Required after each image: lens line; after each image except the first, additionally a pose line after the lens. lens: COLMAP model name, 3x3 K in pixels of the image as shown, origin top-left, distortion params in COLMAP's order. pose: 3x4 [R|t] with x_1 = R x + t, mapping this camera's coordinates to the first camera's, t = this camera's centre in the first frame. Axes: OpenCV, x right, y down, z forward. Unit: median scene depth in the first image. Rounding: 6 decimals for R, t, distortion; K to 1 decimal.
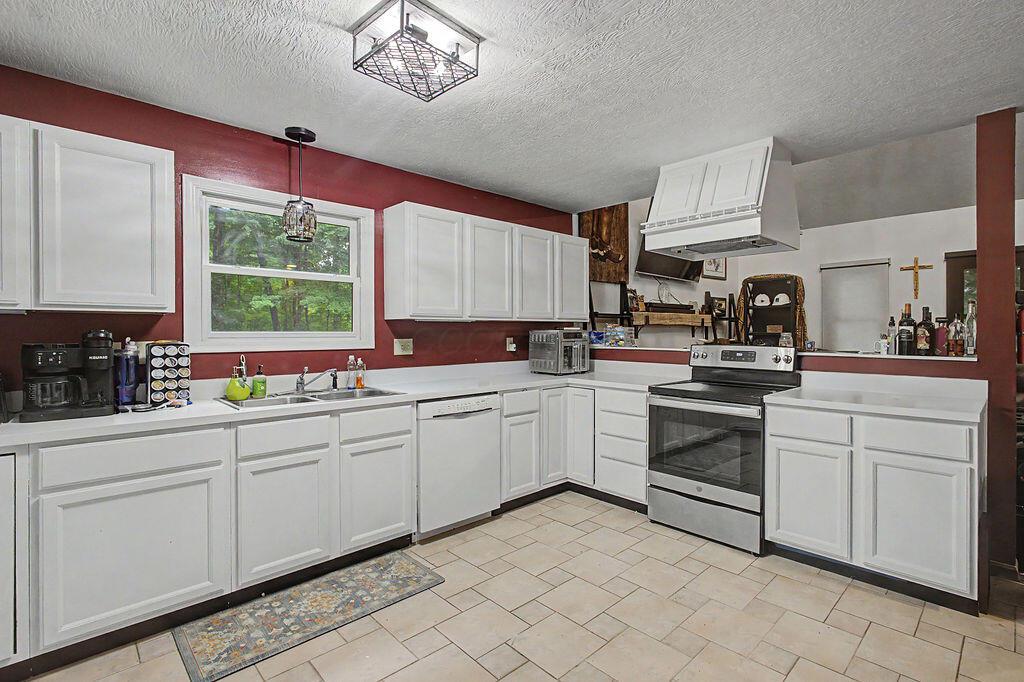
lens RADIAL K [[484.3, 0, 518.0], [0, 484.3, 332.3], [0, 0, 1]] dist [0.001028, 0.000330]
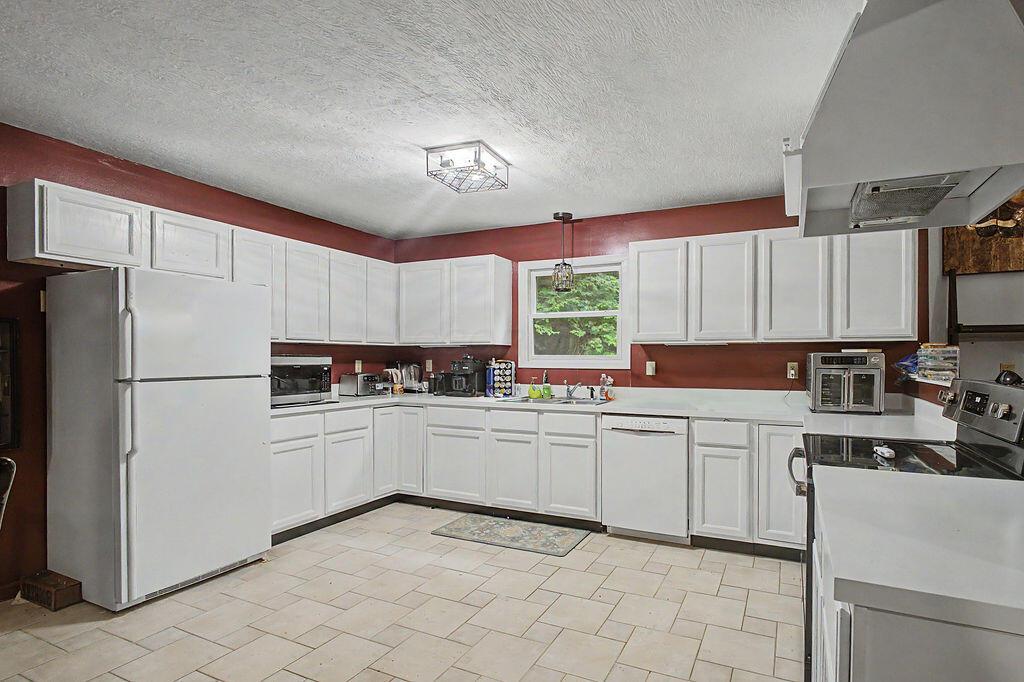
lens RADIAL K [[484.3, 0, 593.4], [0, 484.3, 366.6], [0, 0, 1]] dist [0.001028, 0.000330]
pose [[0.405896, 0.016661, -0.913767, 0.874377], [-0.006919, 0.999861, 0.015157, 0.010871], [0.913893, 0.000170, 0.405955, 0.503394]]
